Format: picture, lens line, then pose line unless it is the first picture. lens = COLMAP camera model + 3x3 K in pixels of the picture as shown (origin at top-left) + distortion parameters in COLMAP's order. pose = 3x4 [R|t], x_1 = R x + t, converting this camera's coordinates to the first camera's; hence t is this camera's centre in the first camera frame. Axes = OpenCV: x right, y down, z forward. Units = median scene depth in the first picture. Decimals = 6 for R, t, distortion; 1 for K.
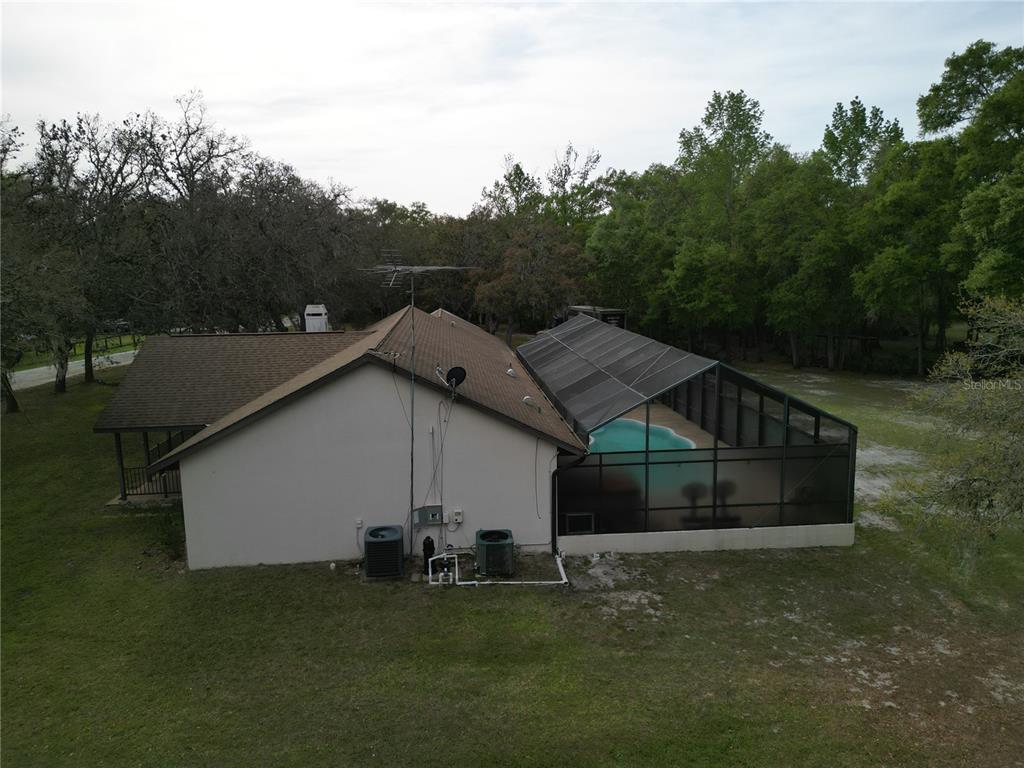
lens RADIAL K [[726.7, 0, 512.0], [0, 726.7, 384.0], [0, 0, 1]] dist [0.080196, -0.084408]
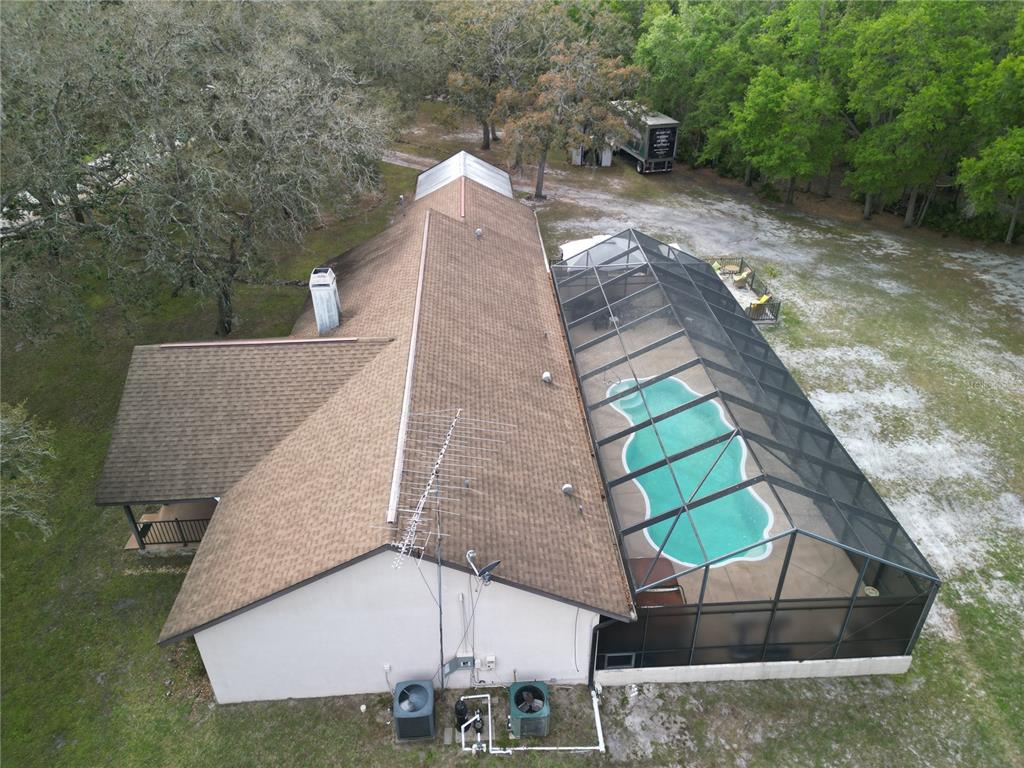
lens RADIAL K [[726.7, 0, 512.0], [0, 726.7, 384.0], [0, 0, 1]] dist [0.080196, -0.084408]
pose [[0.999355, 0.024623, -0.026135, -0.030022], [-0.012364, 0.919307, 0.393347, -0.512691], [0.033711, -0.392770, 0.919018, 0.261959]]
